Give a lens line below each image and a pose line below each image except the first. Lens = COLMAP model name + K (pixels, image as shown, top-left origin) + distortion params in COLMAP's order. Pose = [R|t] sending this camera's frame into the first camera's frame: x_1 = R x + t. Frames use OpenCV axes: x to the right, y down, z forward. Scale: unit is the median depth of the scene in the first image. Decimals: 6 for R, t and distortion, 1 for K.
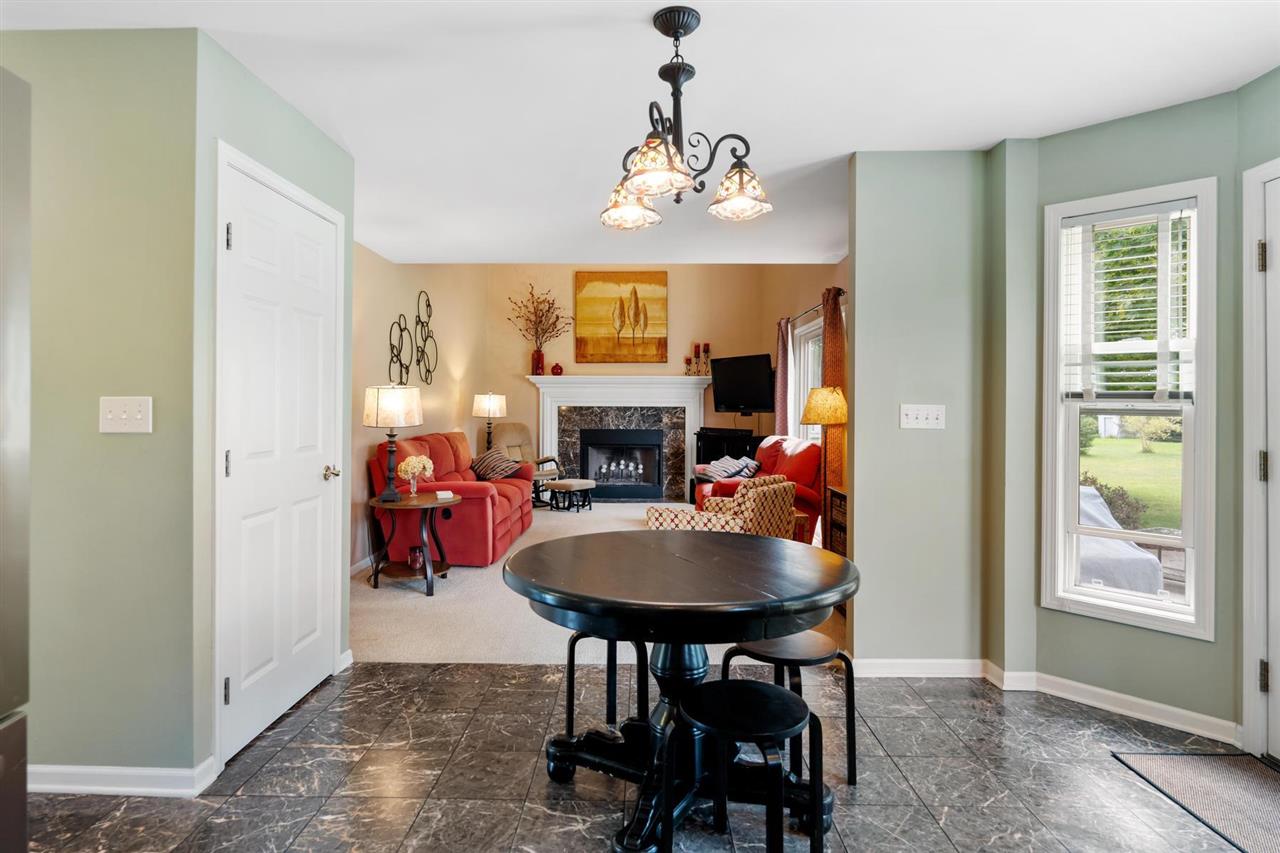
lens RADIAL K [[735.5, 0, 640.0], [0, 735.5, 426.5], [0, 0, 1]] dist [-0.000323, -0.000011]
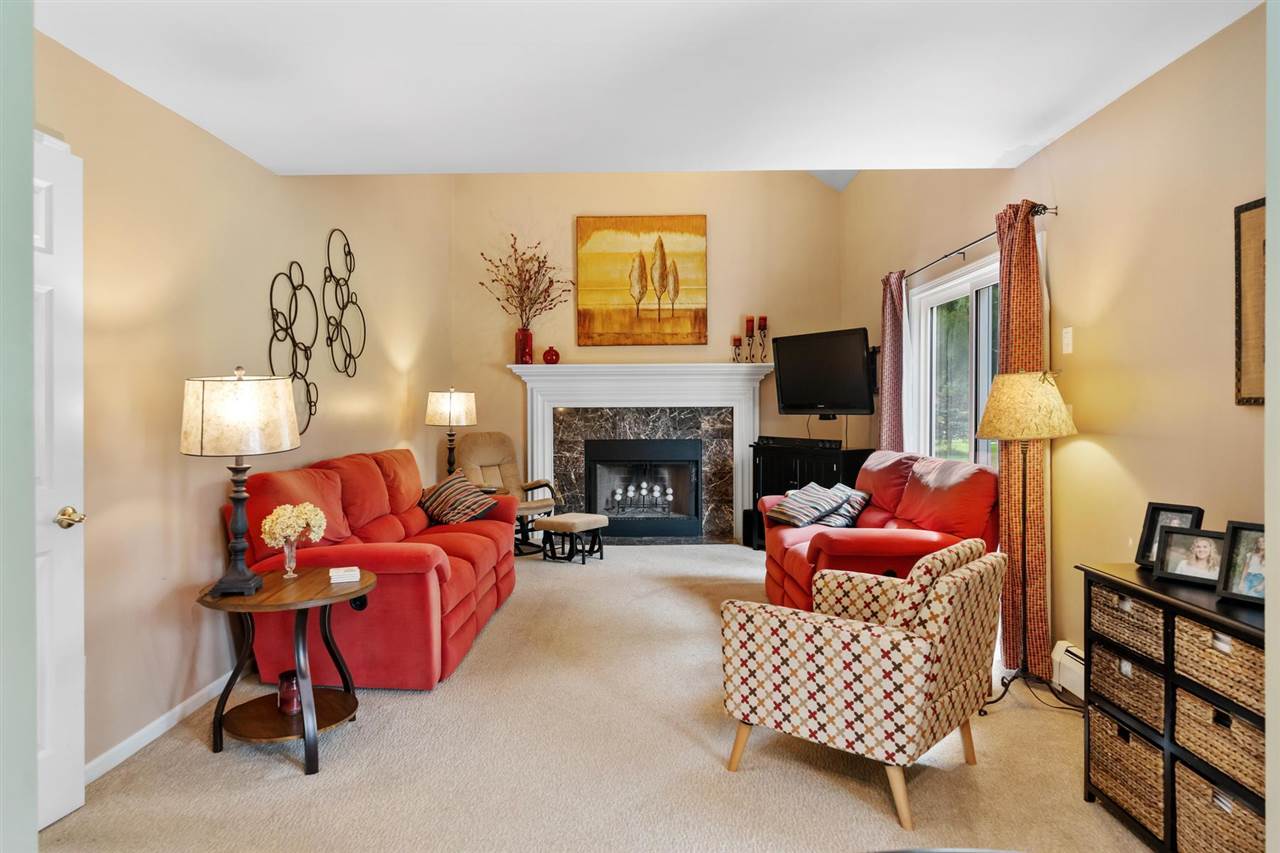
lens RADIAL K [[788.2, 0, 637.3], [0, 788.2, 430.2], [0, 0, 1]] dist [-0.004631, 0.000929]
pose [[0.999930, -0.009117, -0.007566, -0.026103], [0.009157, 0.999944, 0.005321, -0.009653], [0.007518, -0.005390, 0.999957, 0.253386]]
